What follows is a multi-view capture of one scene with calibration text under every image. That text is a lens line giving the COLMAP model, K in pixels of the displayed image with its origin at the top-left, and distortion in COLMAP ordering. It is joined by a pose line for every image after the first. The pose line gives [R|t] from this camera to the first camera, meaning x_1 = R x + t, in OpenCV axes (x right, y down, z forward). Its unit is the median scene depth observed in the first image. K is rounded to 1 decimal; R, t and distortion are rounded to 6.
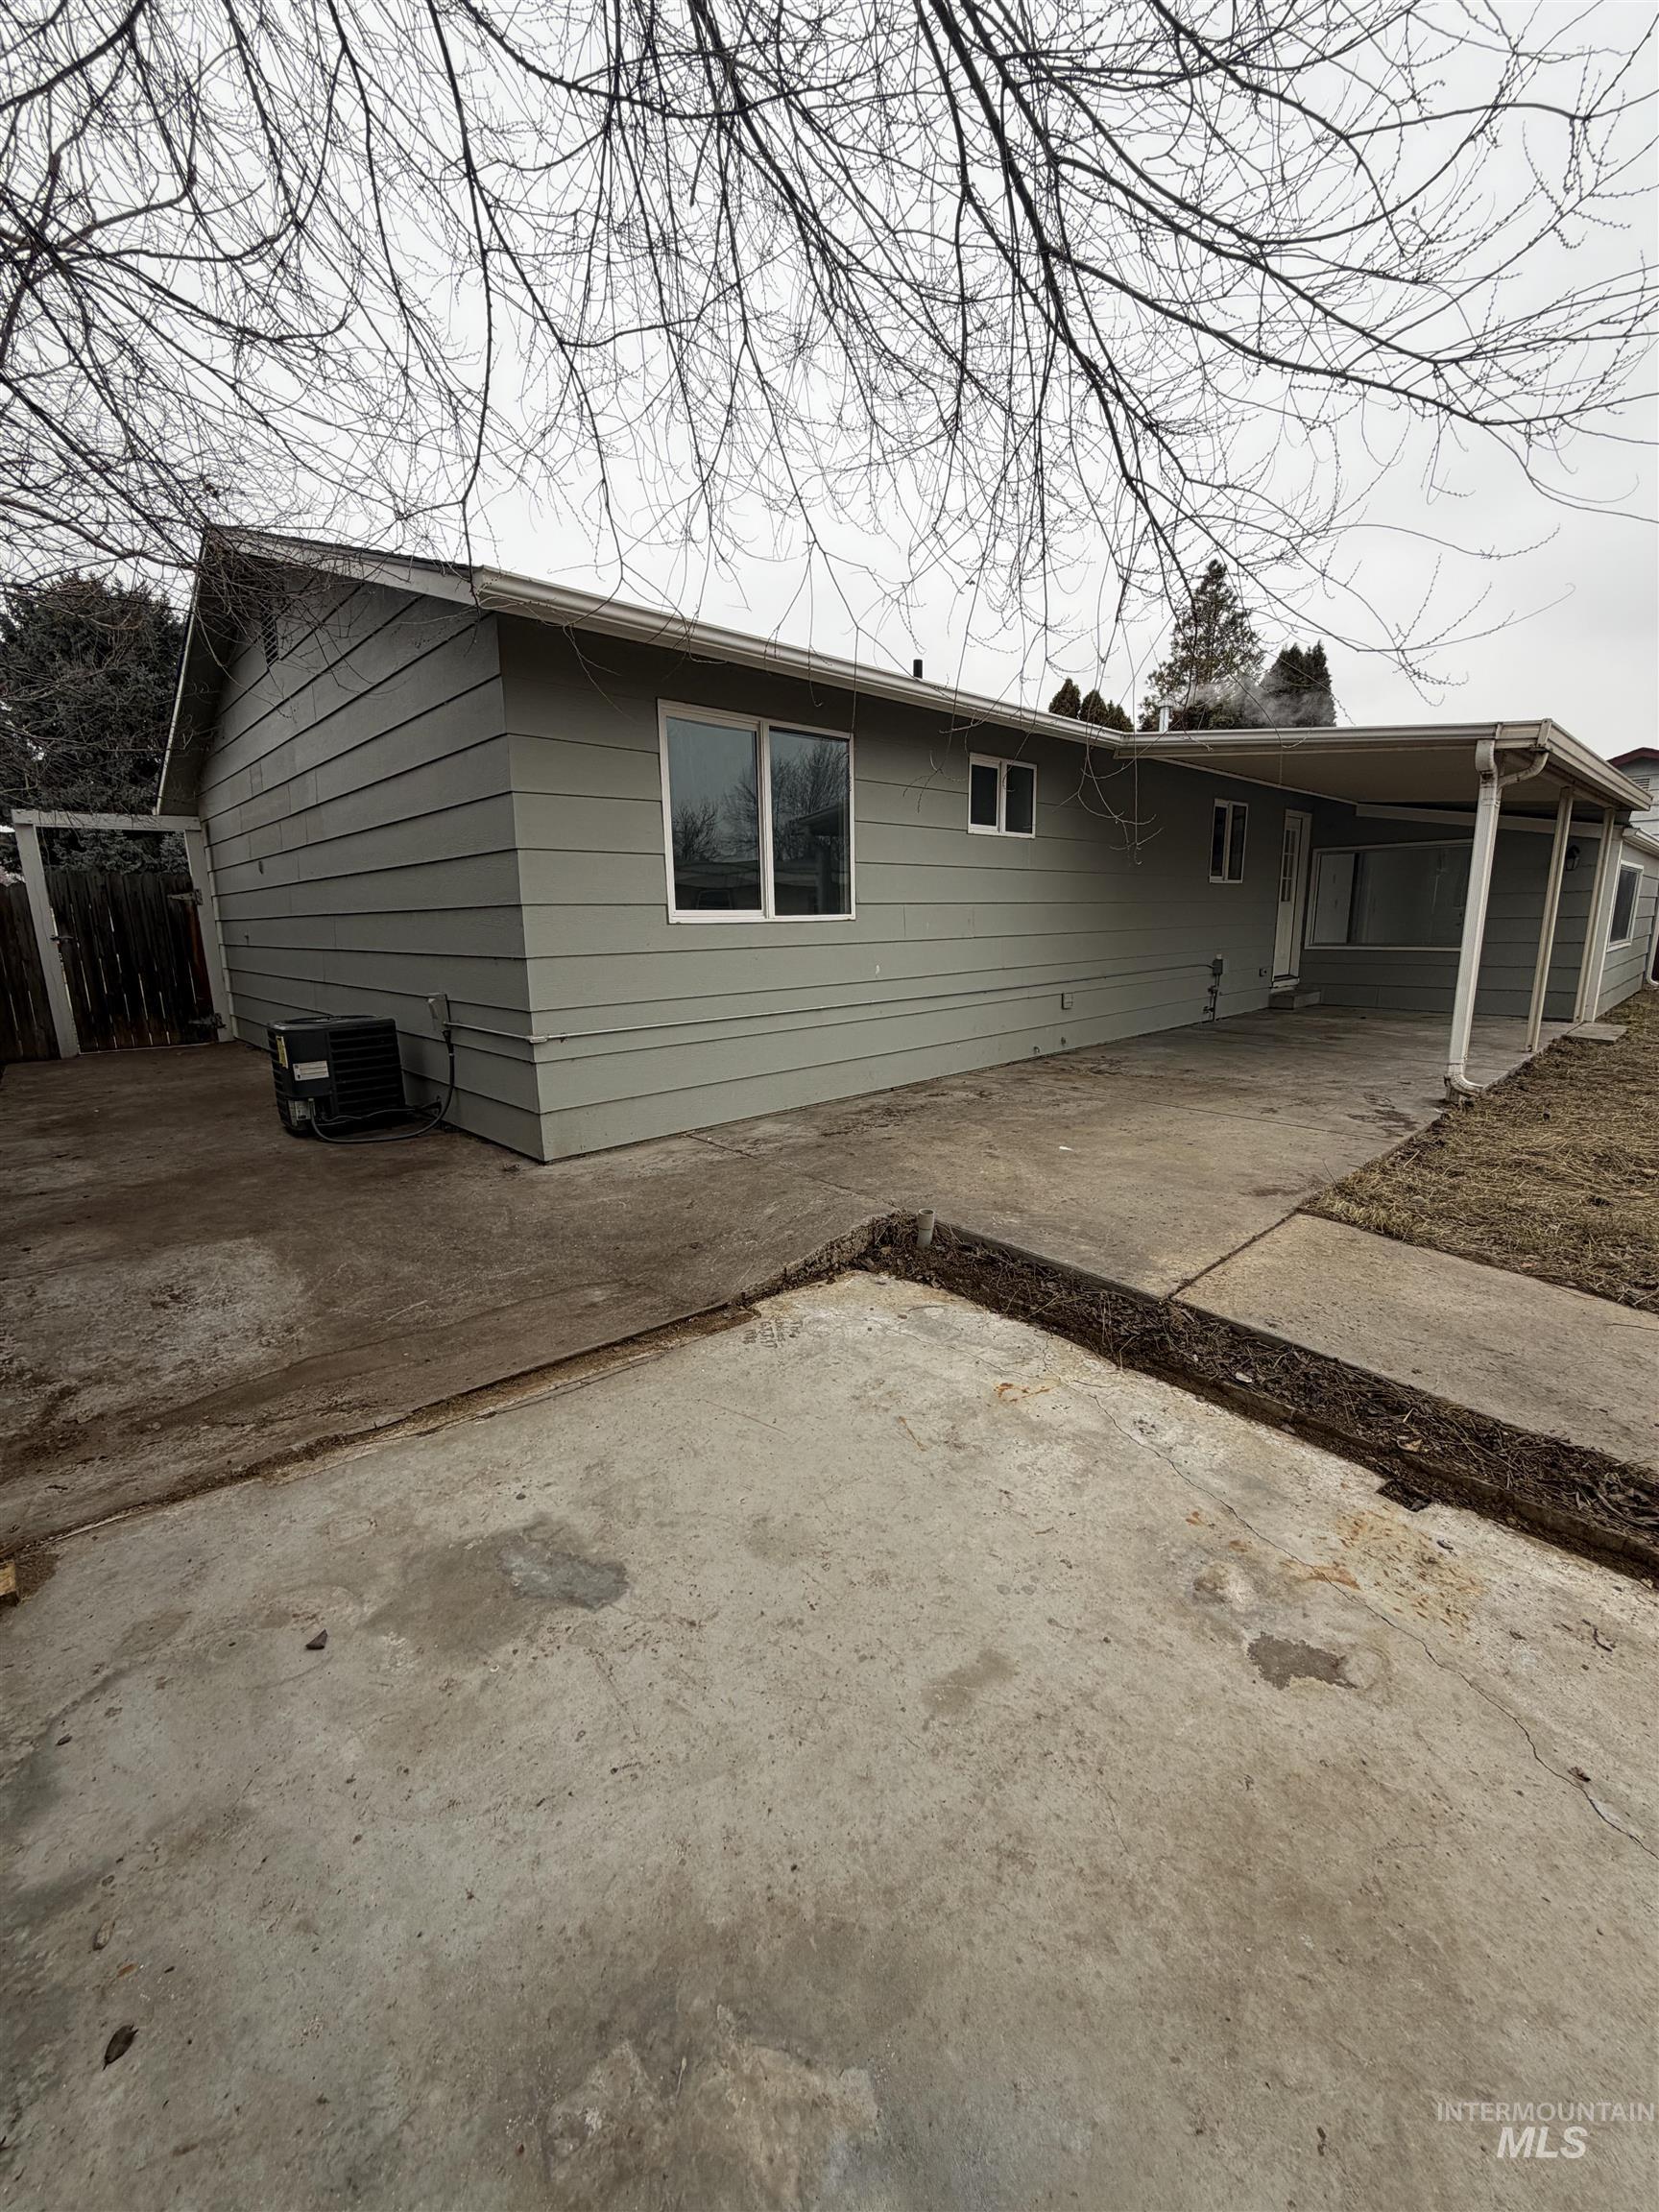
lens RADIAL K [[880.3, 0, 828.4], [0, 880.3, 1102.6], [0, 0, 1]] dist [-0.000475, -0.000005]
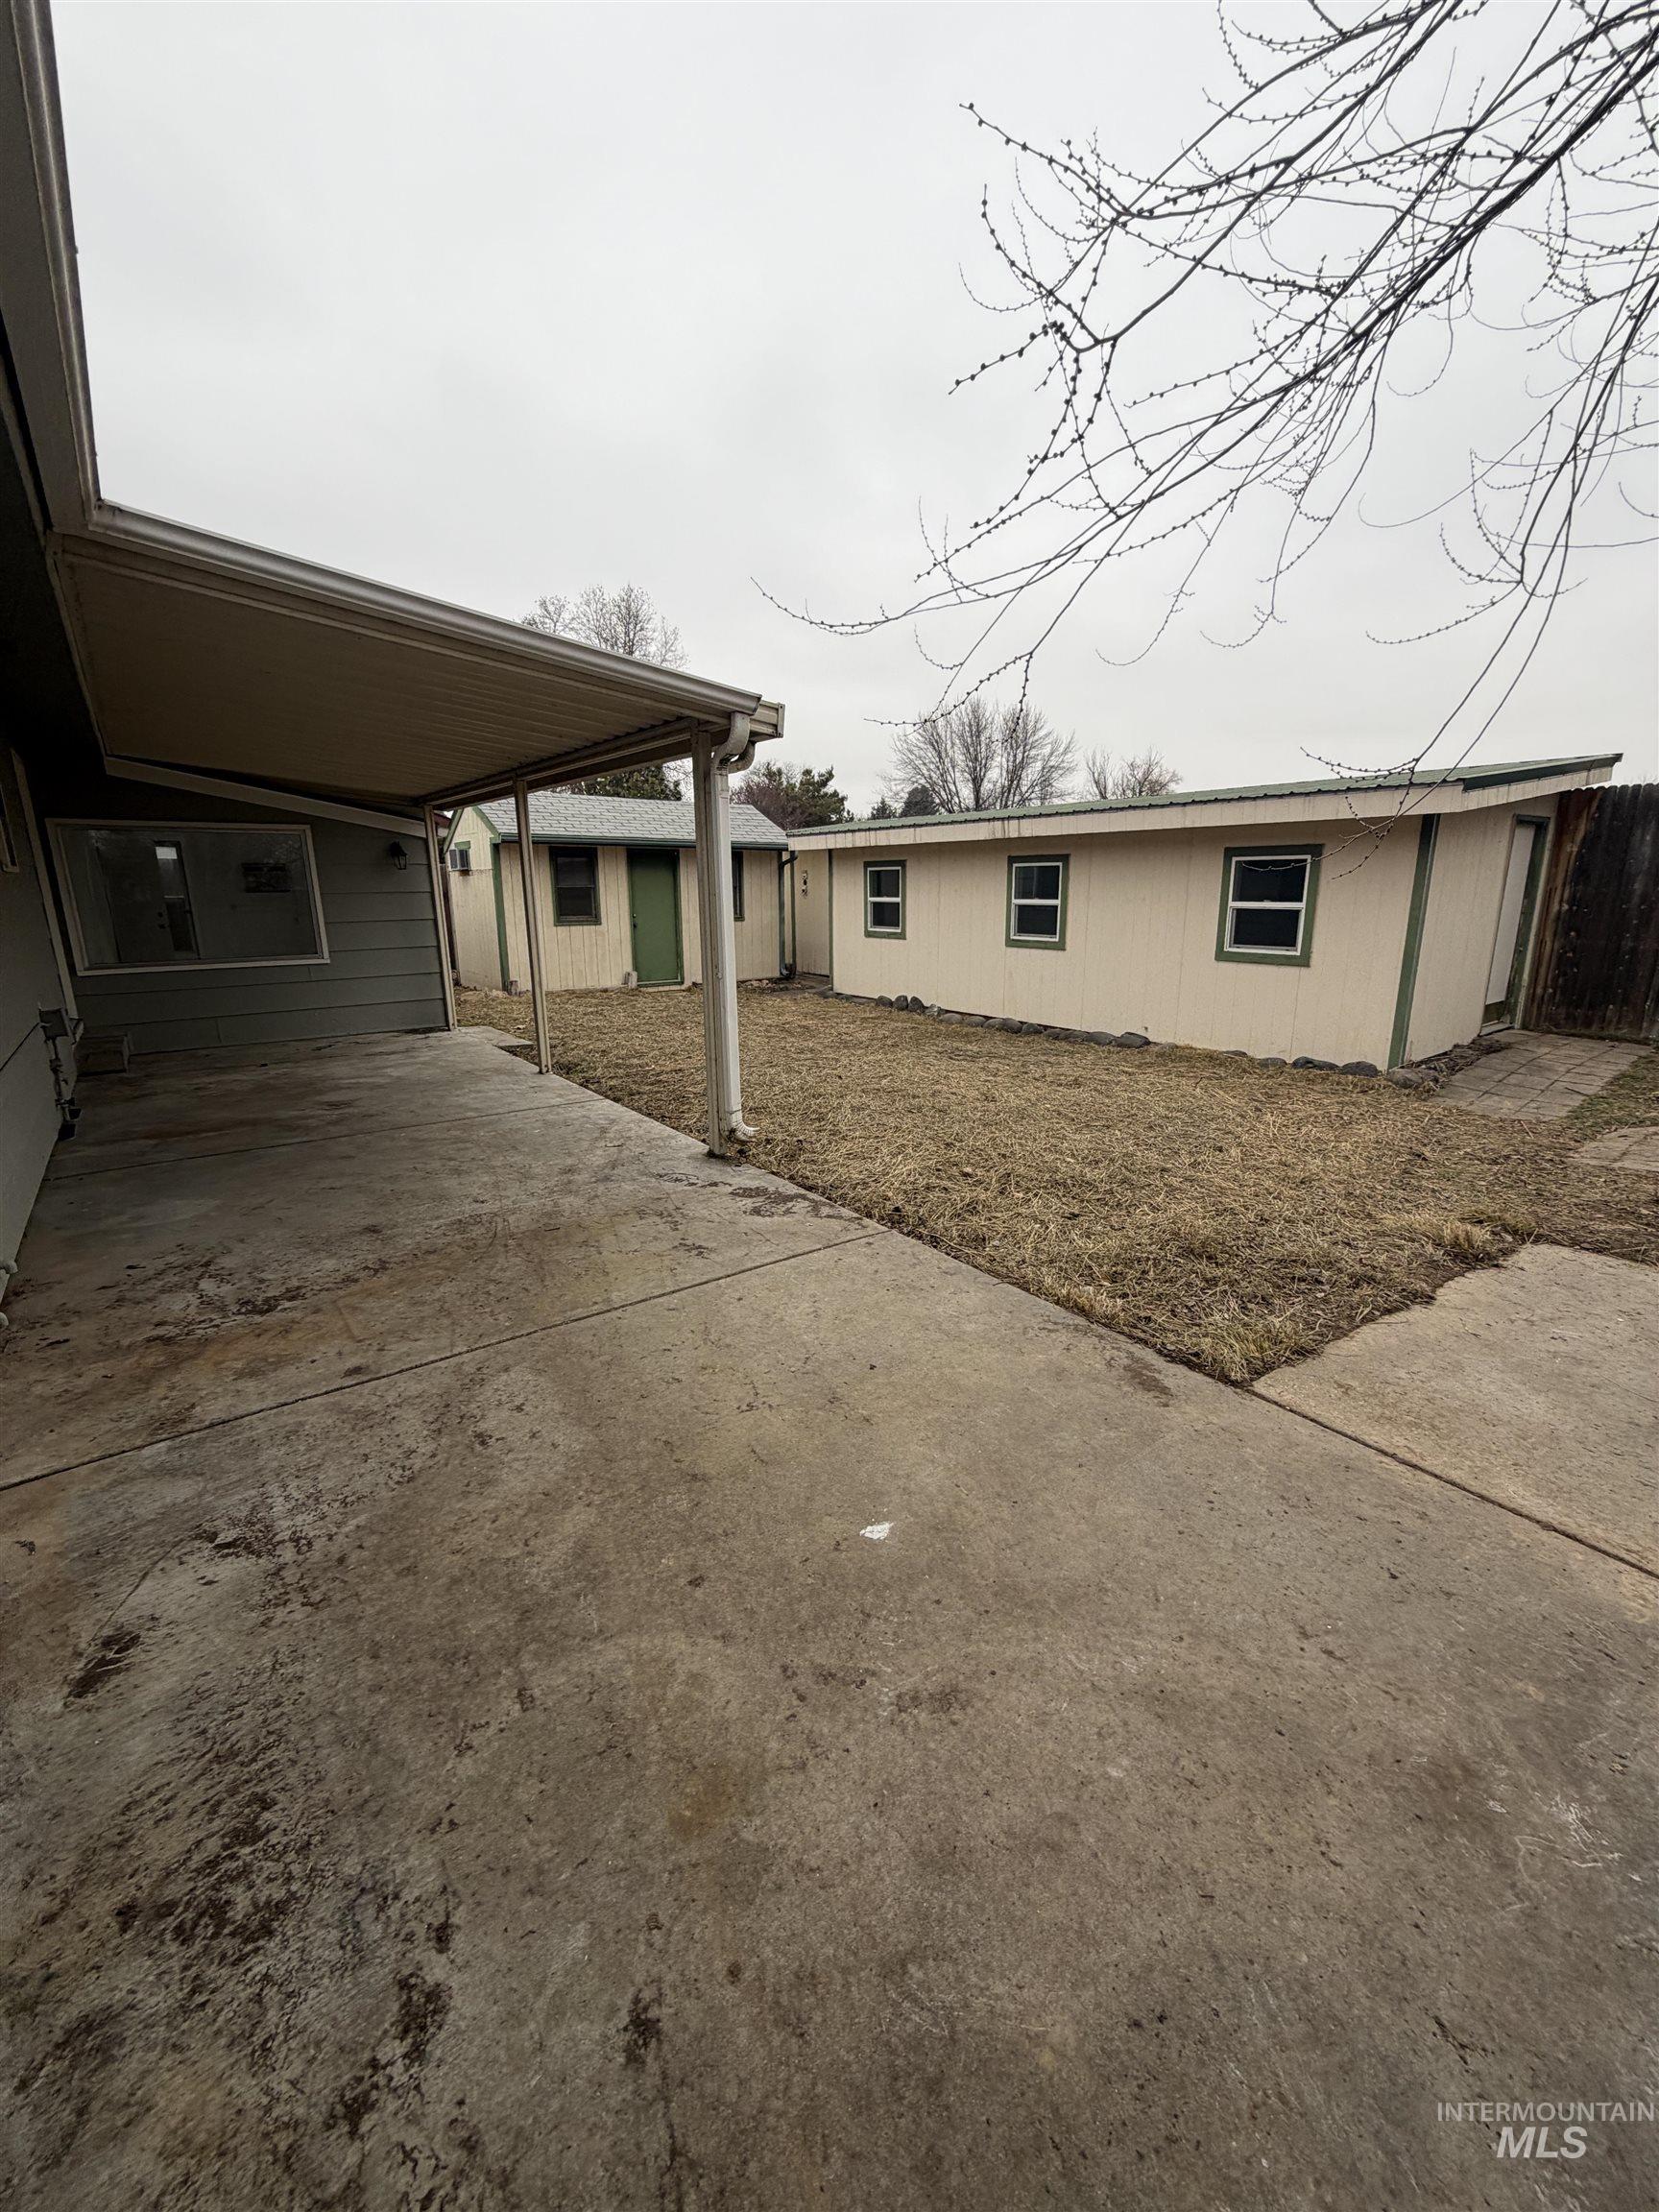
lens RADIAL K [[880.3, 0, 830.9], [0, 880.3, 1099.2], [0, 0, 1]] dist [-0.000475, -0.000005]
pose [[0.112088, -0.220981, 0.968816, -0.119789], [0.210799, 0.958057, 0.194138, -0.290713], [-0.971082, 0.182465, 0.153969, 1.154026]]
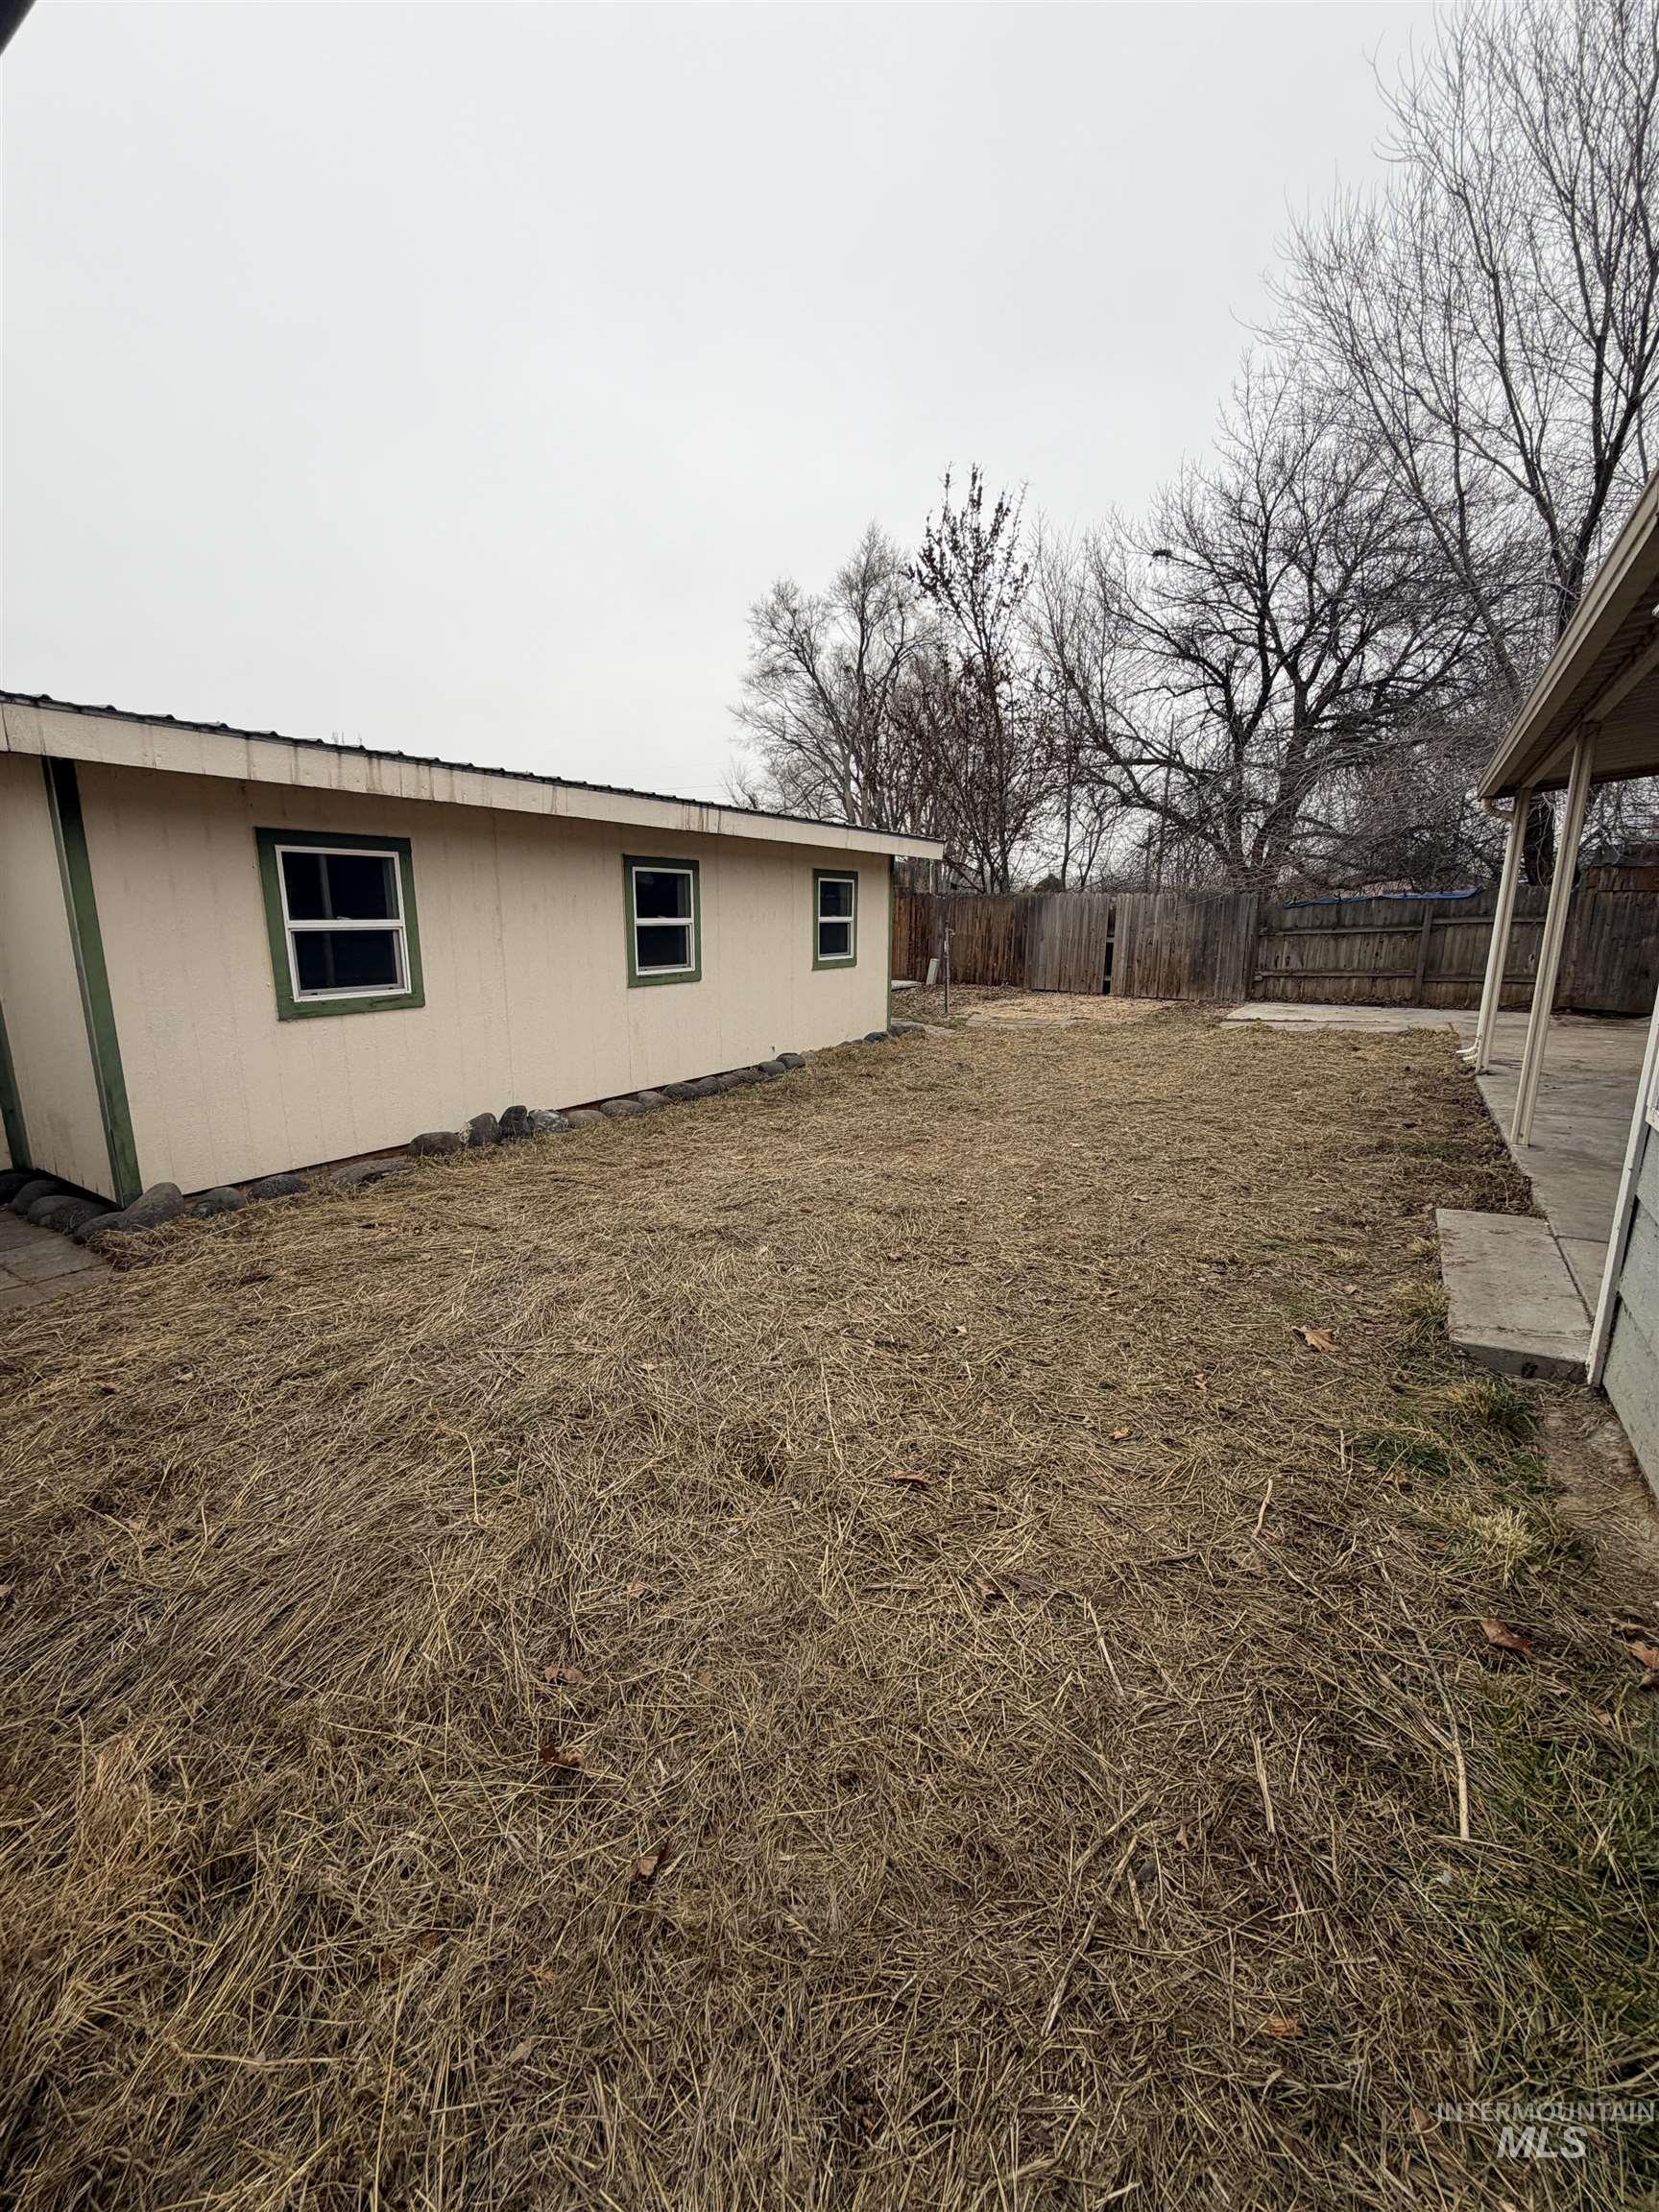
lens RADIAL K [[880.3, 0, 829.6], [0, 880.3, 1107.1], [0, 0, 1]] dist [-0.000475, -0.000005]
pose [[-0.969468, 0.071097, -0.234687, 2.856732], [-0.032262, 0.911749, 0.409478, -0.659863], [0.243088, 0.404547, -0.881618, 2.873299]]
